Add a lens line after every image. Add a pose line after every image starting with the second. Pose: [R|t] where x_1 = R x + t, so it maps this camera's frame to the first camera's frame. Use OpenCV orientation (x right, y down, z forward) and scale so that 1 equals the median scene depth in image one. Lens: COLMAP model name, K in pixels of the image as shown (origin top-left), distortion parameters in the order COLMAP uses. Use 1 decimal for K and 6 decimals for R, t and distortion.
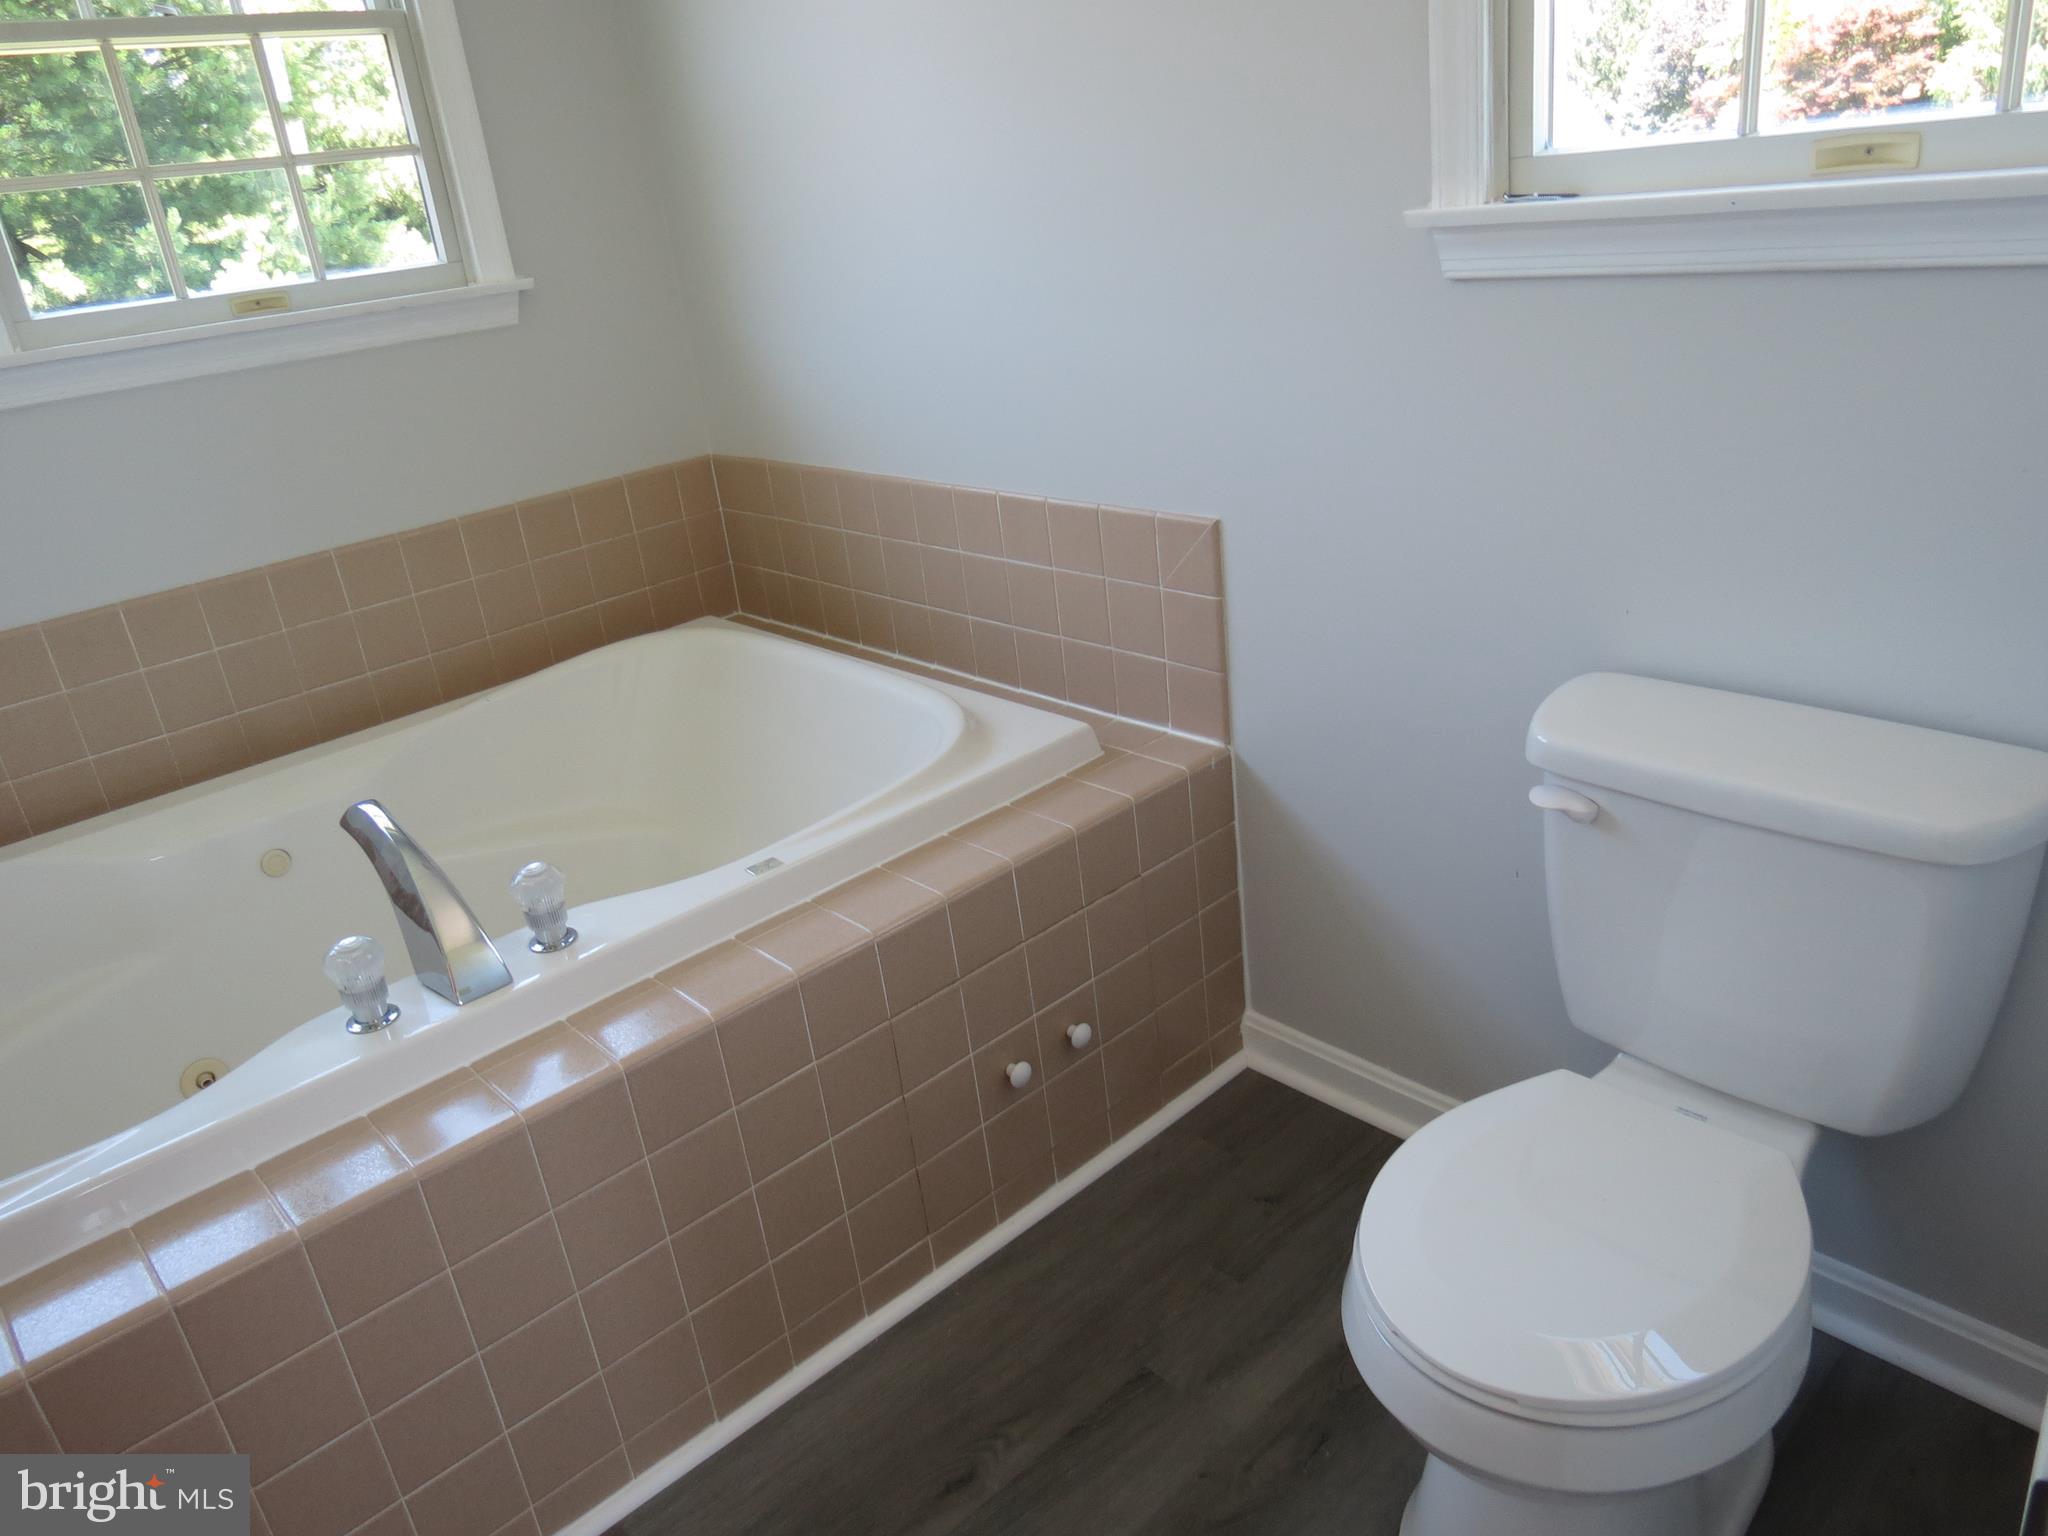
lens RADIAL K [[1443.3, 0, 1025.4], [0, 1443.3, 758.4], [0, 0, 1]] dist [-0.018343, 0.001630]
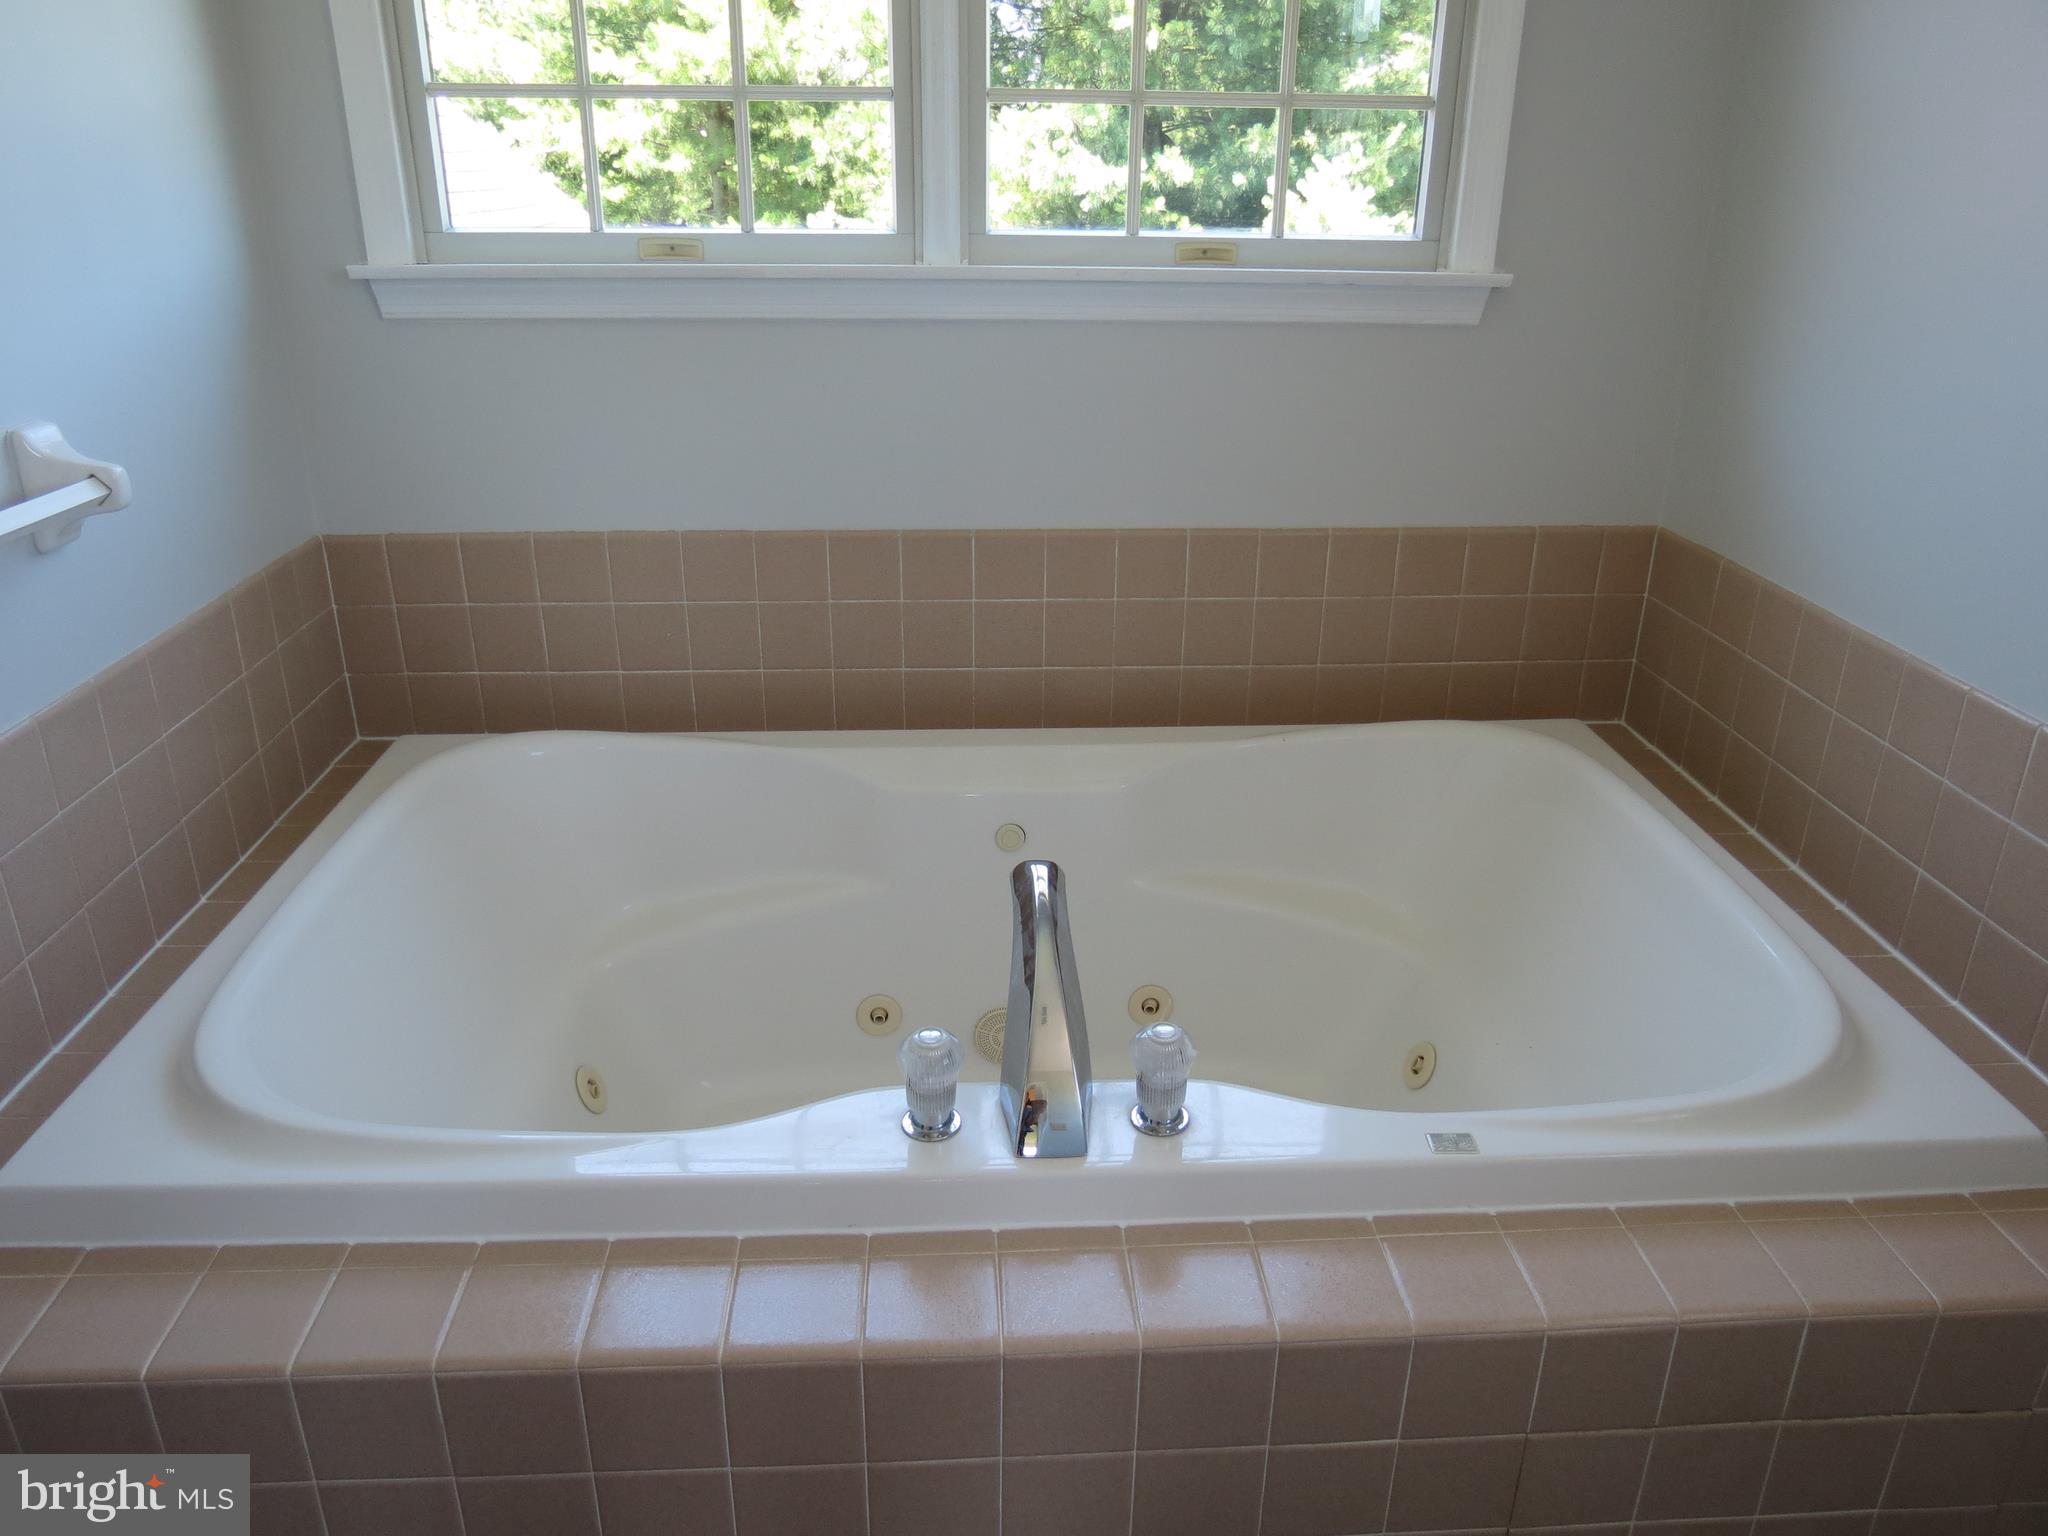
lens RADIAL K [[1443.3, 0, 1030.4], [0, 1443.3, 775.9], [0, 0, 1]] dist [-0.018343, 0.001630]
pose [[0.766368, 0.356695, -0.534274, -0.015317], [-0.332958, 0.931804, 0.144498, -0.097423], [0.549380, 0.067152, 0.832870, 0.191750]]
